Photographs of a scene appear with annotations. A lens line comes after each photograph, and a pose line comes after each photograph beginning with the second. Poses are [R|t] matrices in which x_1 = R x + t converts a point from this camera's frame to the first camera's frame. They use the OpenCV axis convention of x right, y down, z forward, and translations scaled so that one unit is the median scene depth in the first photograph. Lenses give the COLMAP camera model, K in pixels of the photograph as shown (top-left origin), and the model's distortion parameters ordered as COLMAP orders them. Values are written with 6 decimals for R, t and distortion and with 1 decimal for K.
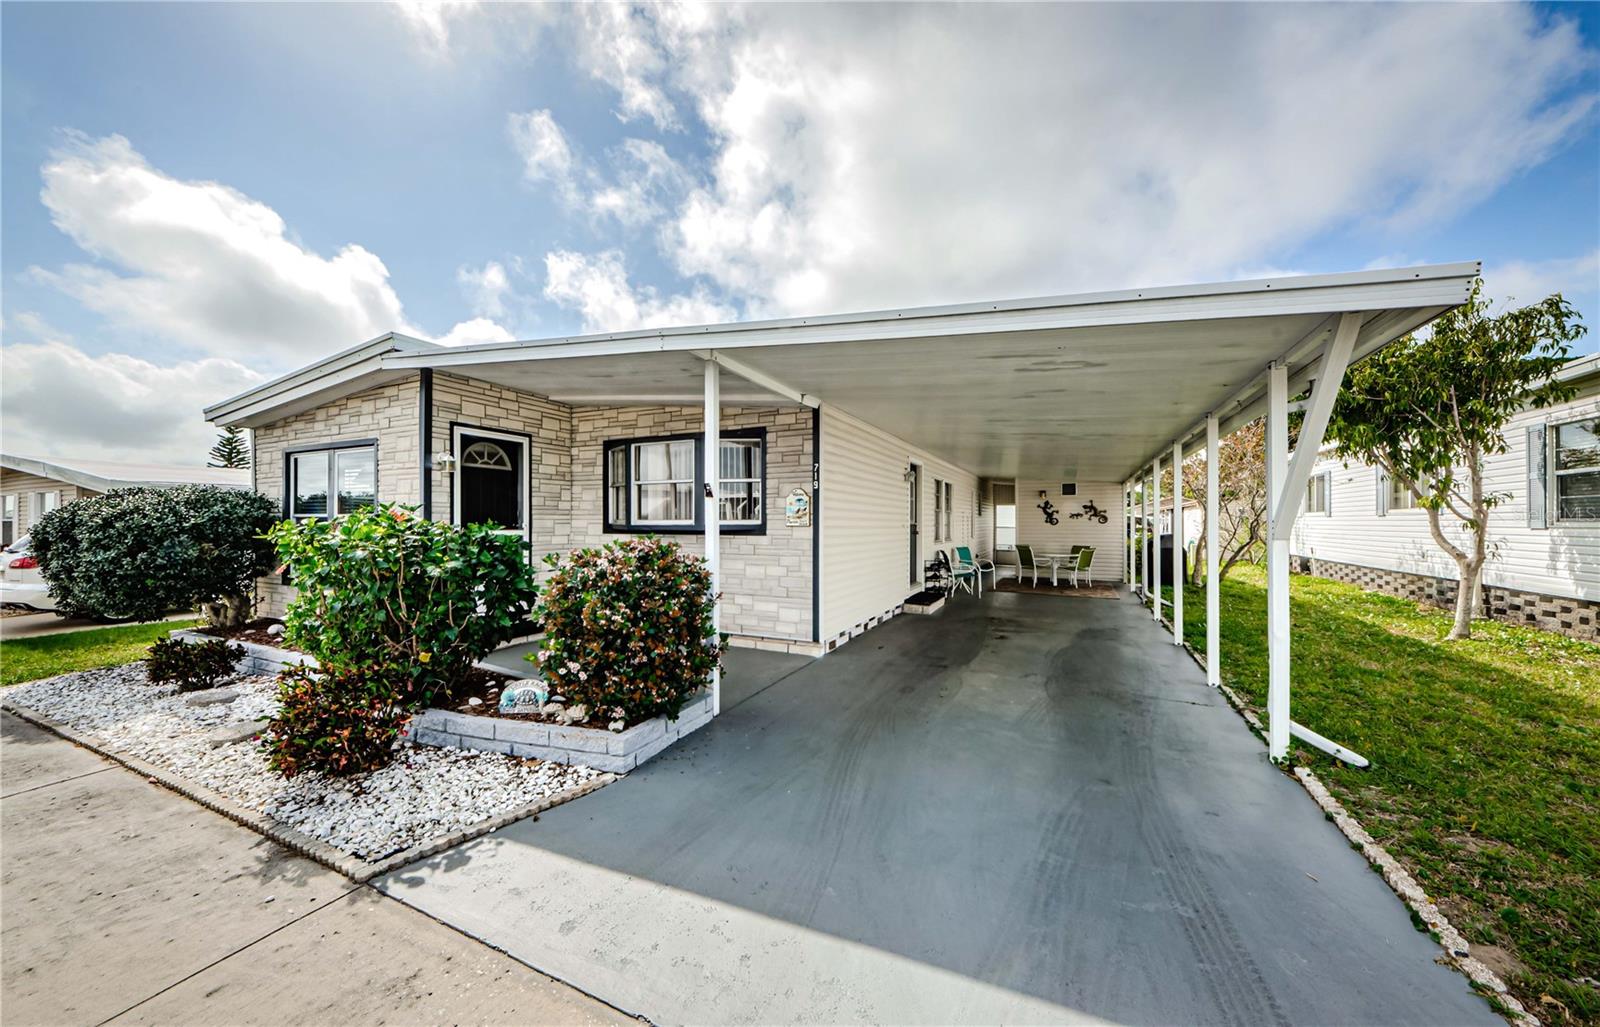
lens RADIAL K [[576.0, 0, 798.7], [0, 576.0, 517.5], [0, 0, 1]] dist [0.000361, 0.000009]
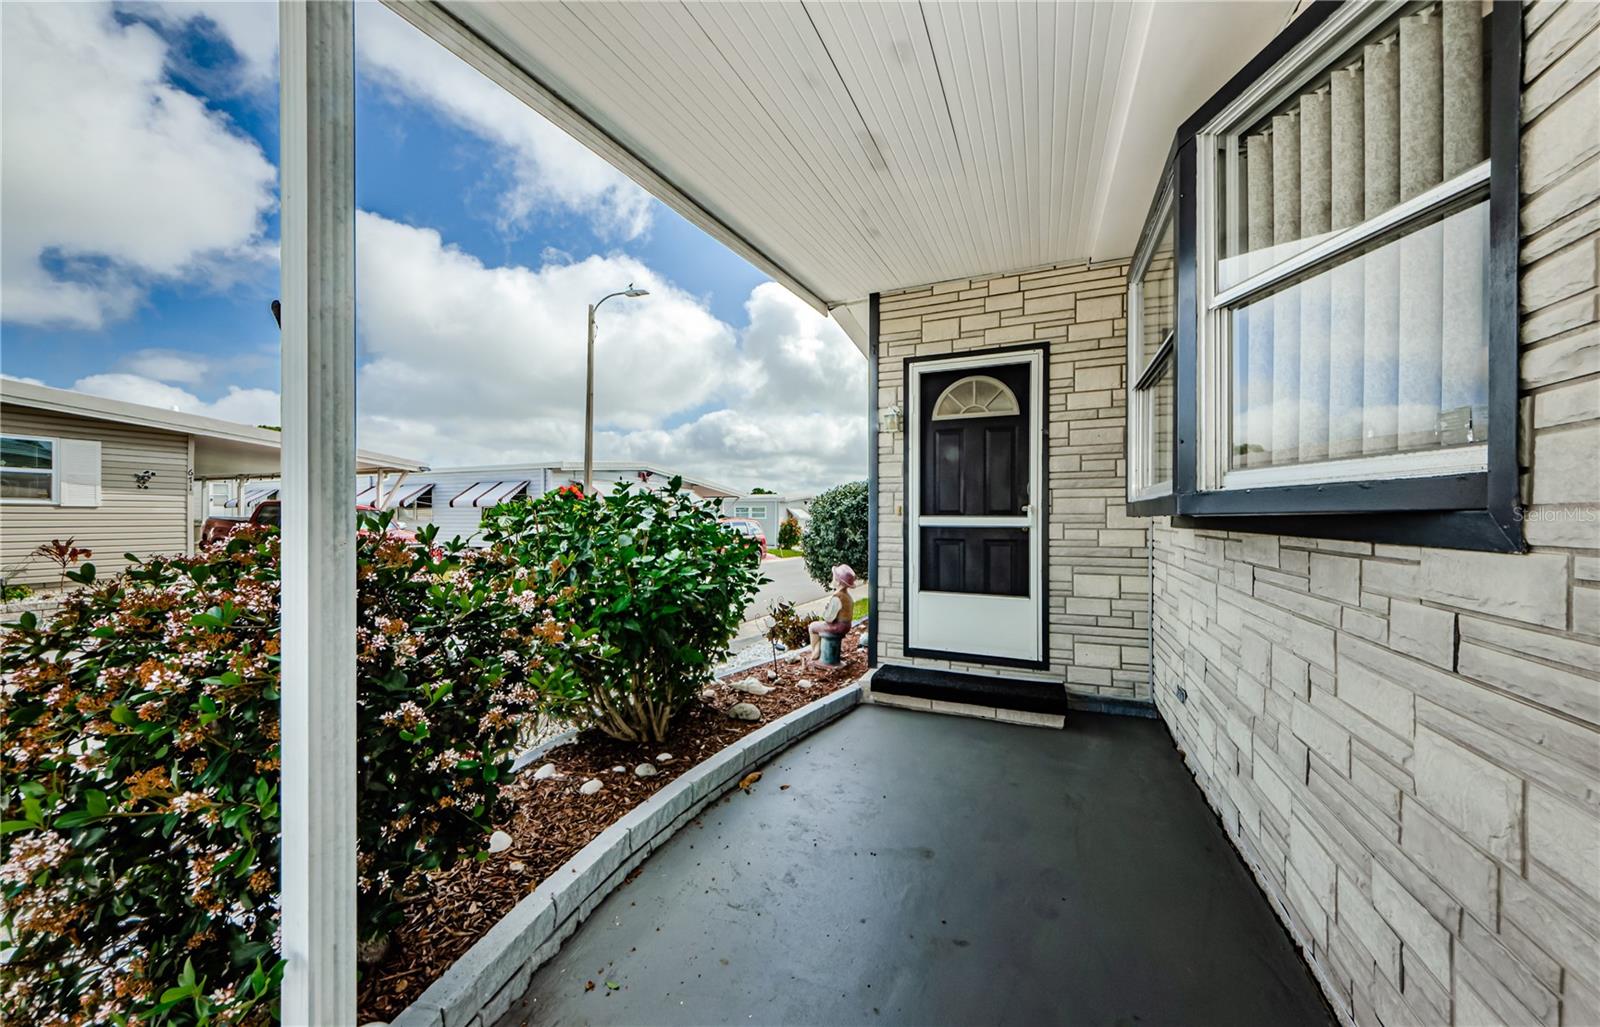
lens RADIAL K [[576.0, 0, 796.0], [0, 576.0, 516.6], [0, 0, 1]] dist [0.000361, 0.000009]
pose [[0.030751, -0.001956, -0.999525, 0.076669], [0.004491, 0.999988, -0.001819, 0.021928], [0.999517, -0.004433, 0.030760, 0.814985]]
